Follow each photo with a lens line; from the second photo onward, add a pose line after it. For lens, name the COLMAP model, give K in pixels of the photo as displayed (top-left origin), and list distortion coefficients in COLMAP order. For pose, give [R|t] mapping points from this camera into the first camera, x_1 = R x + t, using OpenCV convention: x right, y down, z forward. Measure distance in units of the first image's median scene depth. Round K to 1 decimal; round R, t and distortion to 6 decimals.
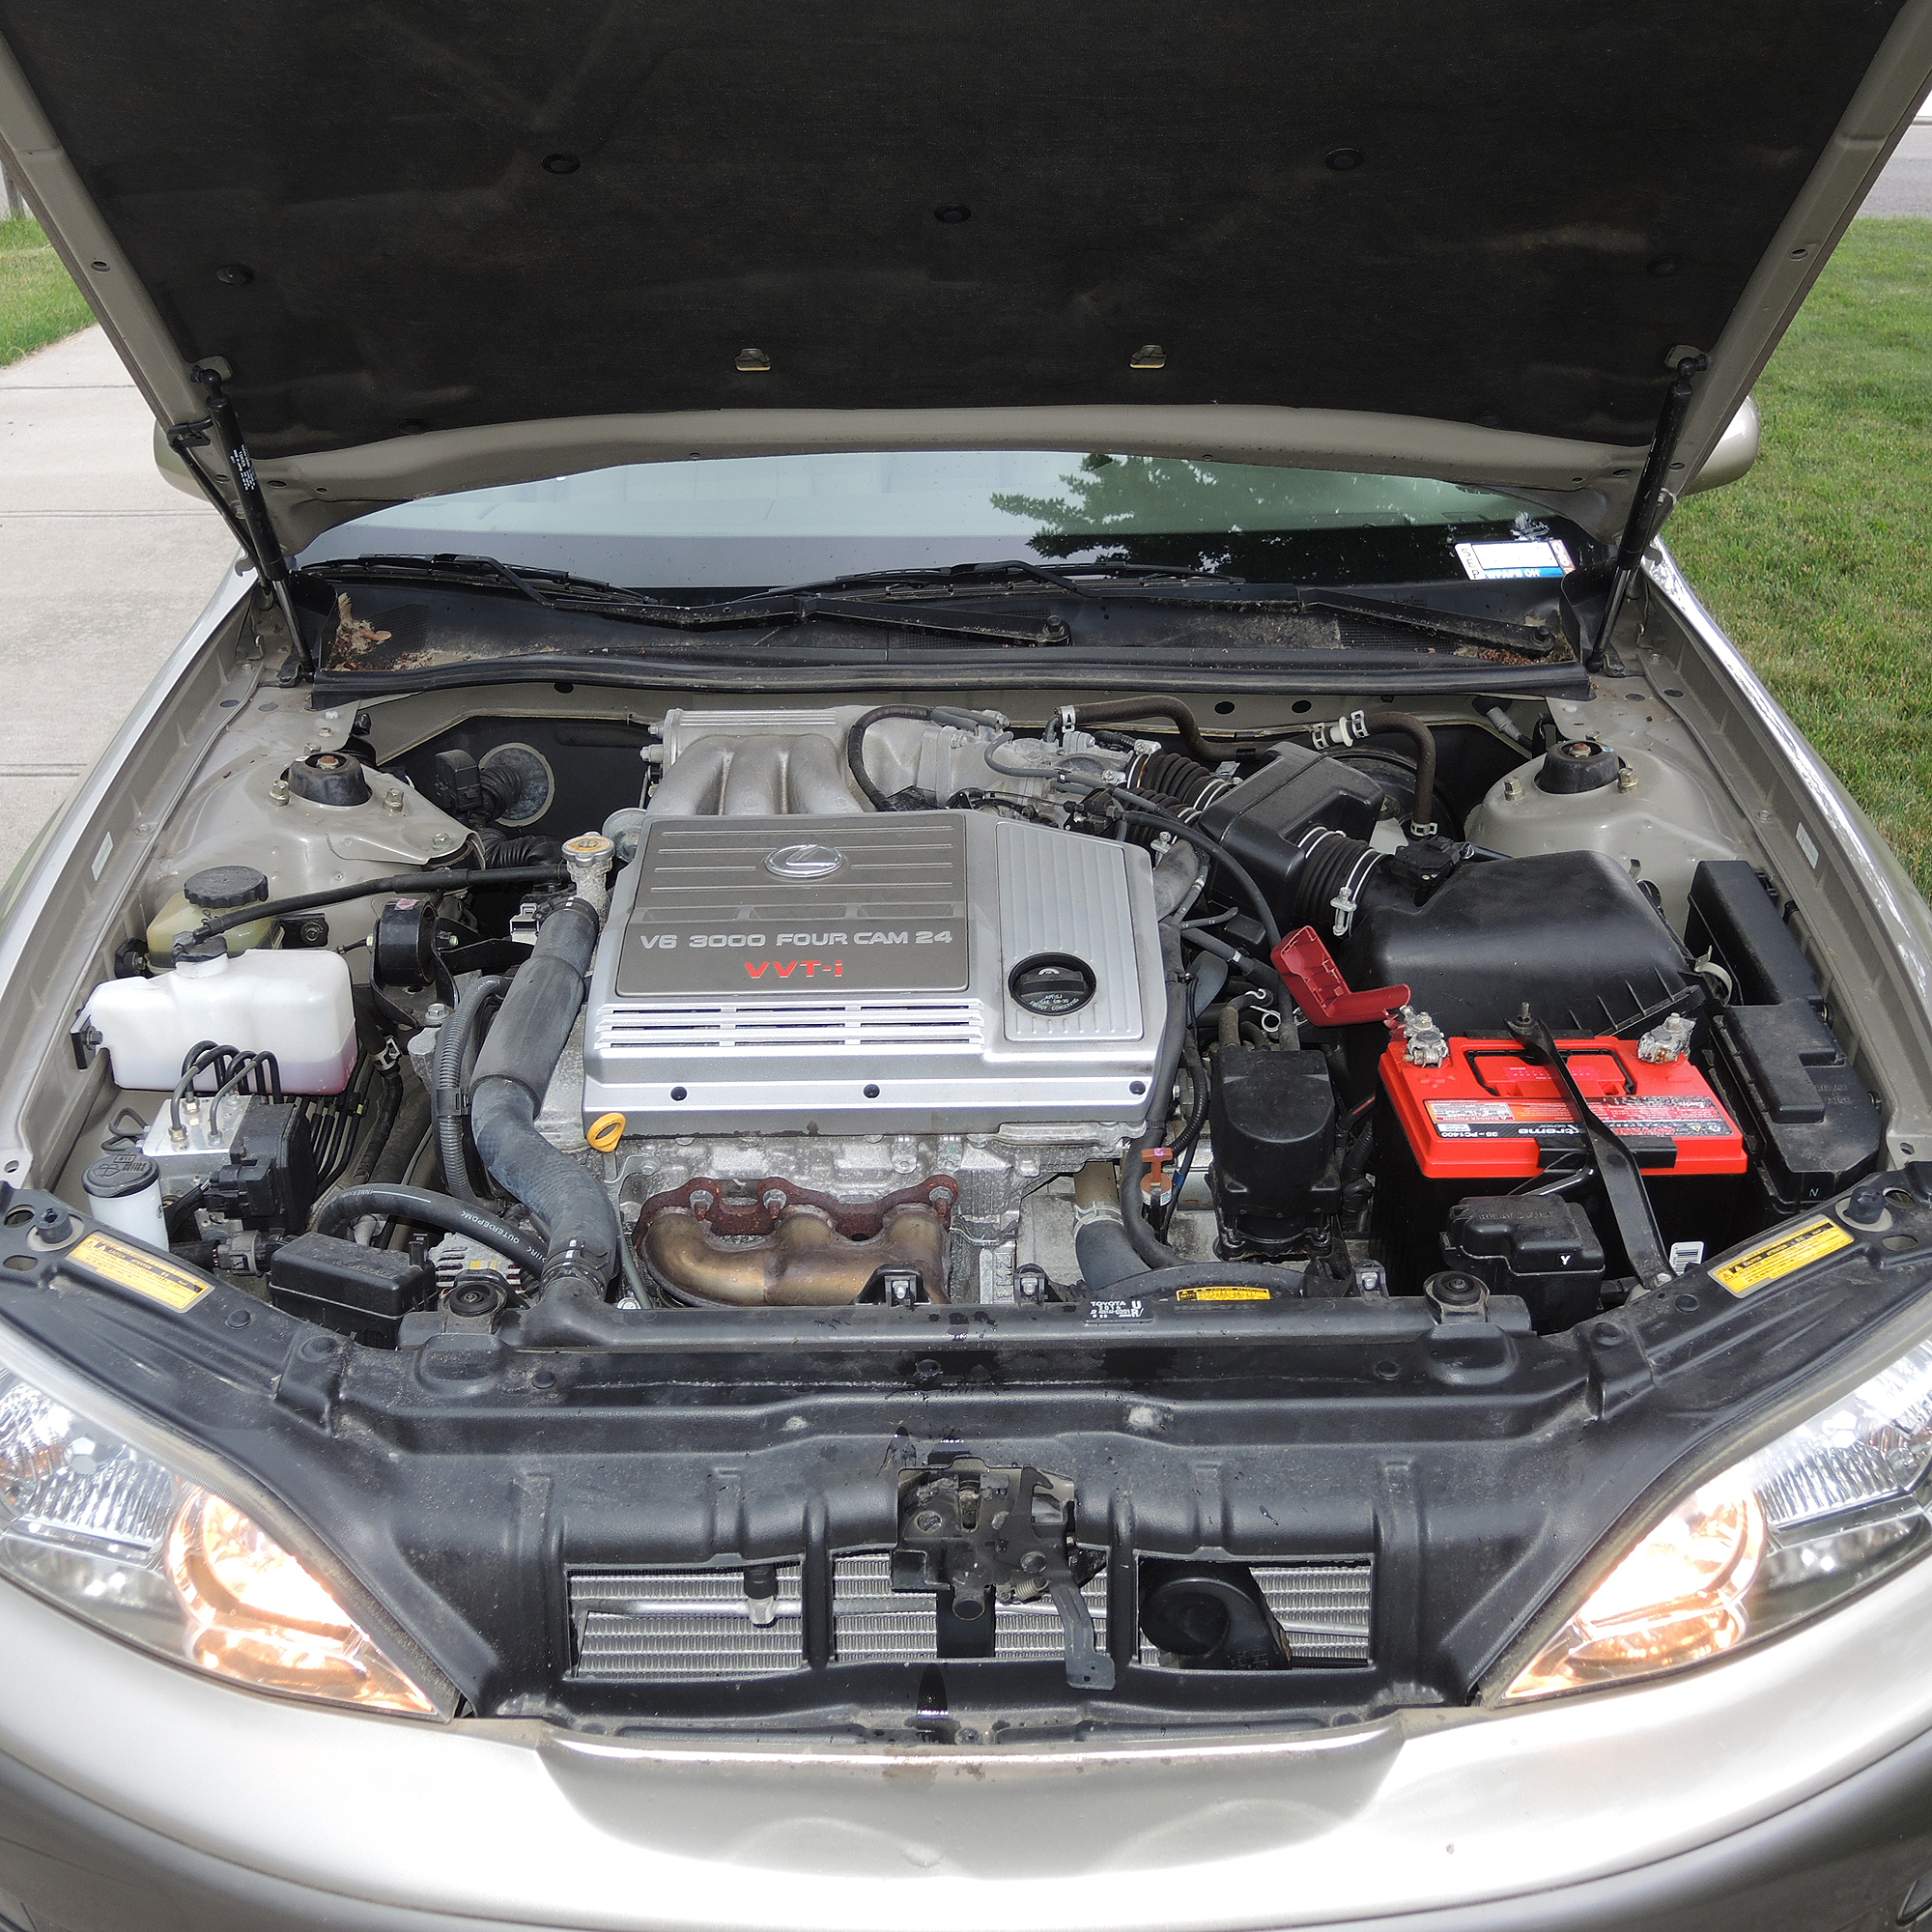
lens RADIAL K [[2151.8, 0, 966.3], [0, 2151.8, 967.2], [0, 0, 1]] dist [-0.057008, 0.000000]
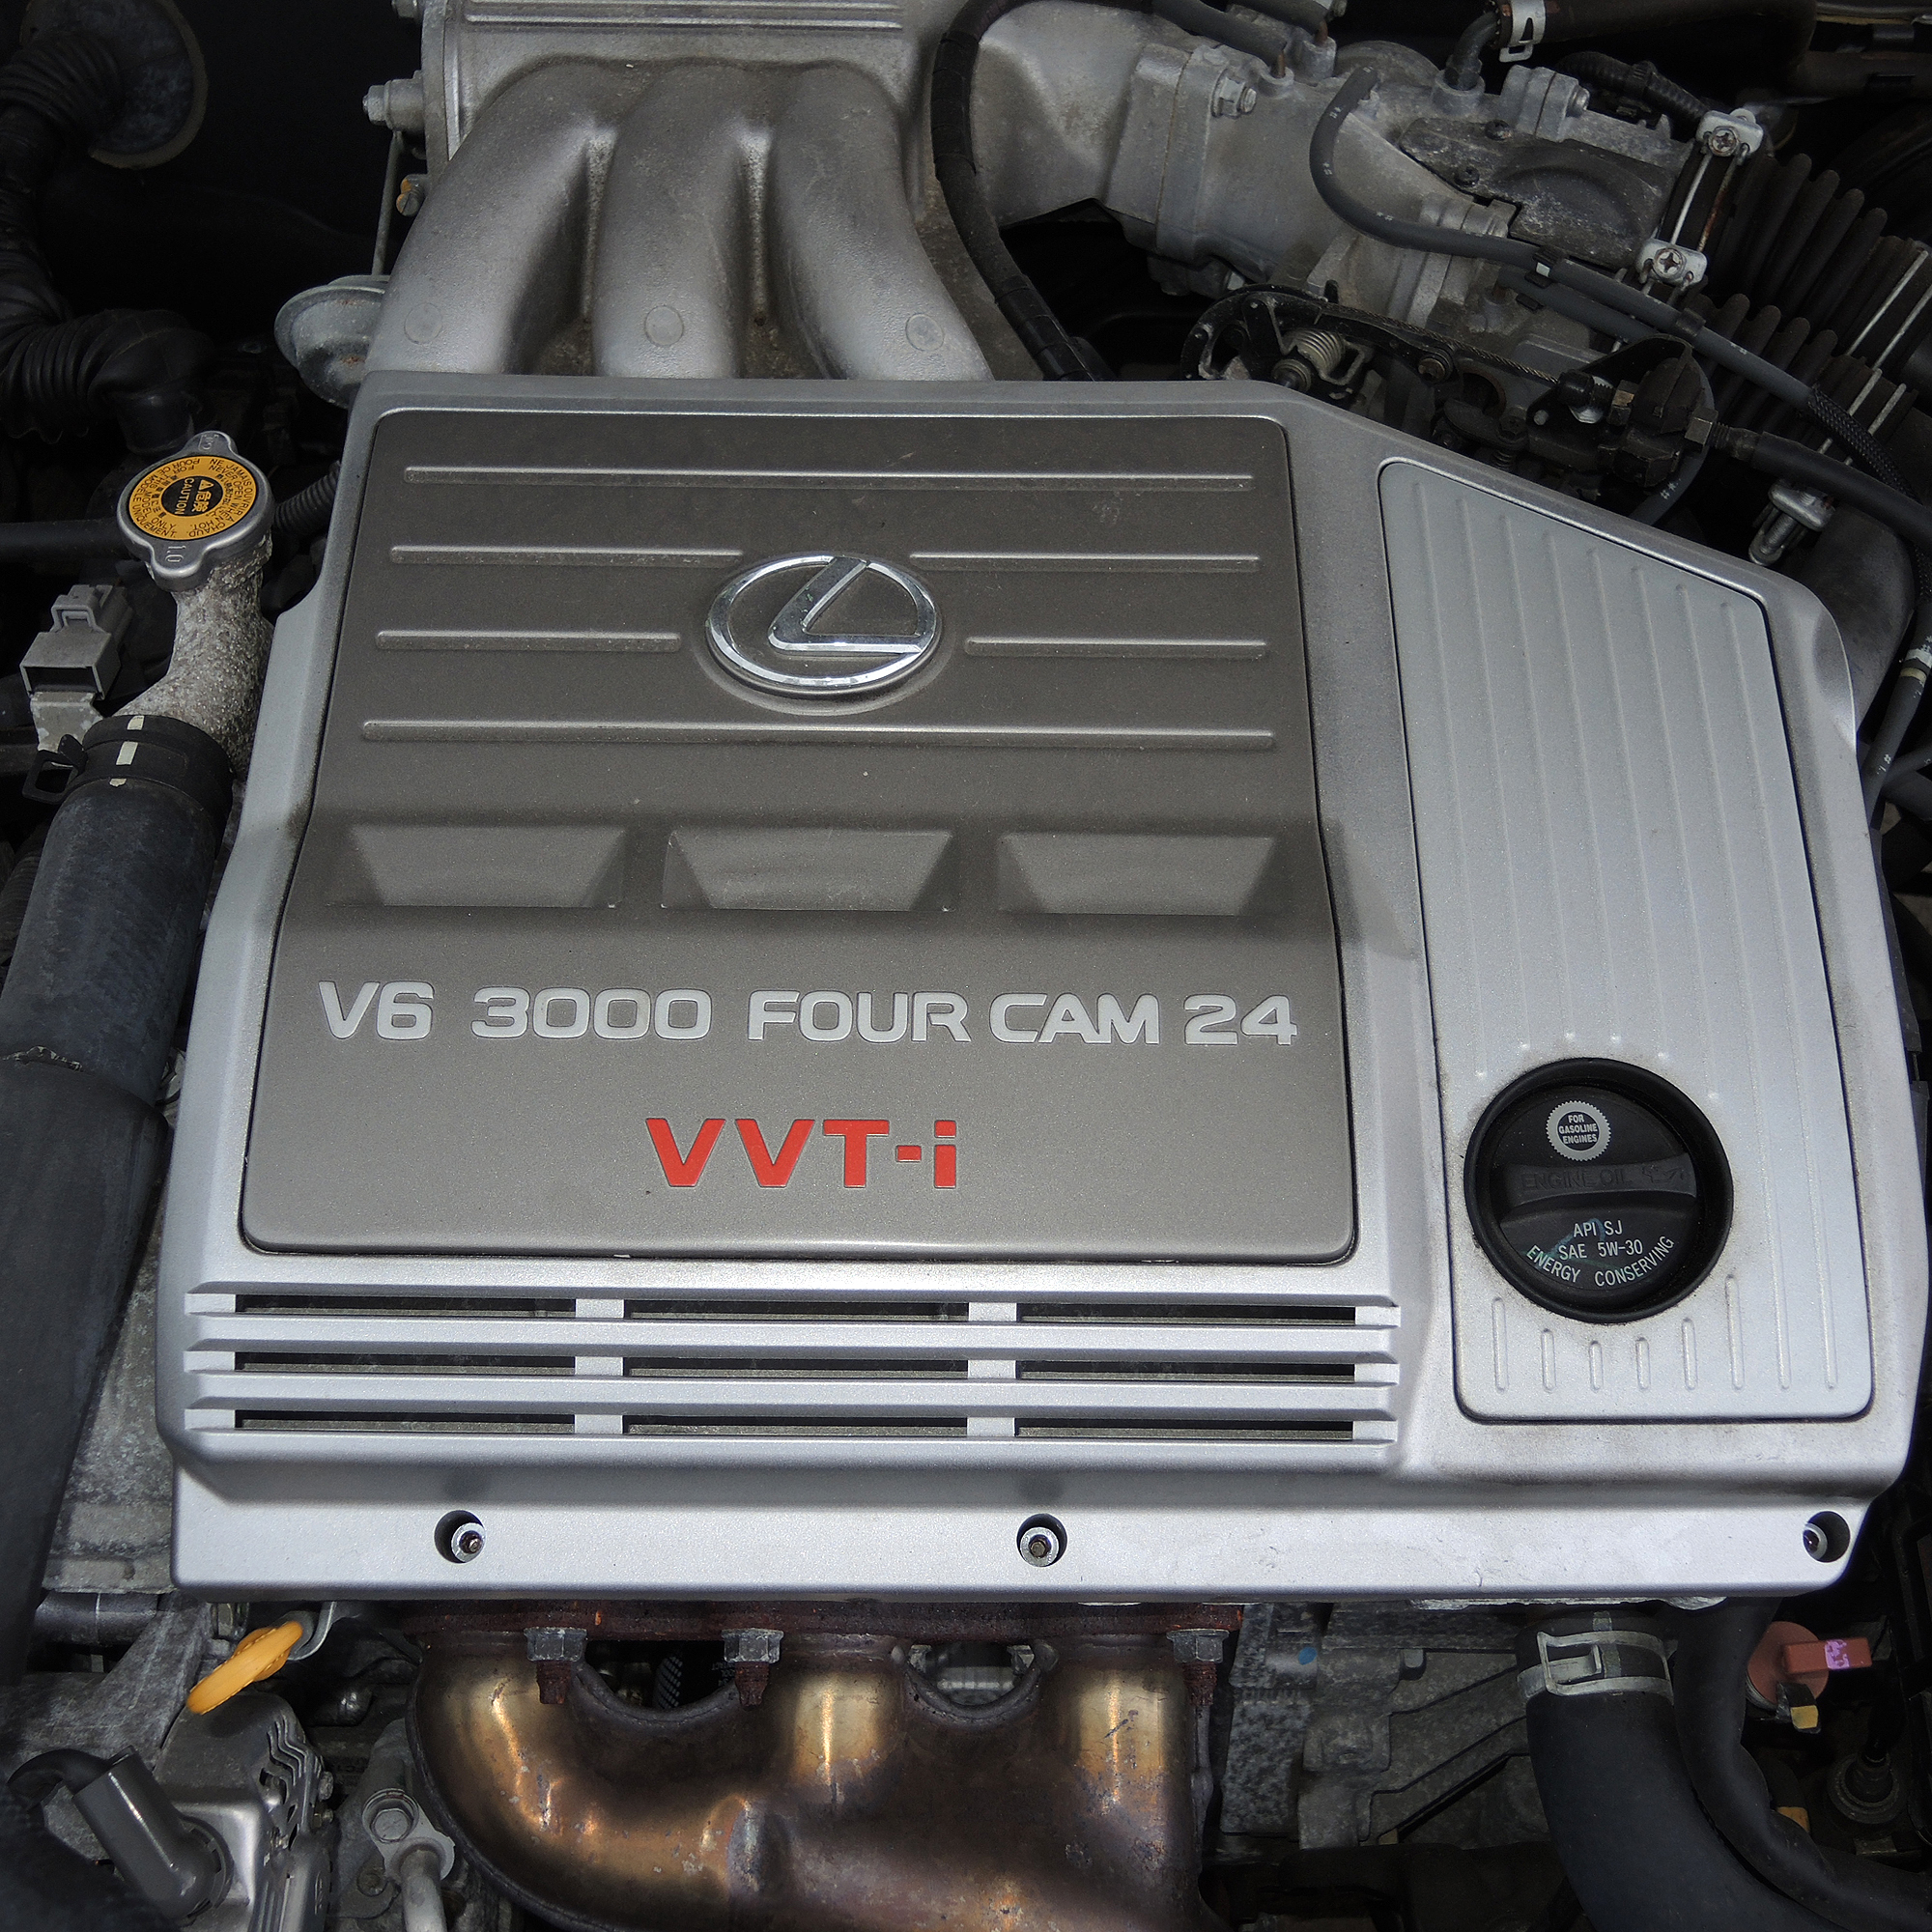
lens RADIAL K [[2151.8, 0, 962.5], [0, 2151.8, 963.4], [0, 0, 1]] dist [-0.057008, 0.000000]
pose [[0.999444, 0.026455, 0.020306, -0.056667], [-0.032897, 0.882075, 0.469959, -0.153022], [-0.005478, -0.470365, 0.882455, 0.649937]]
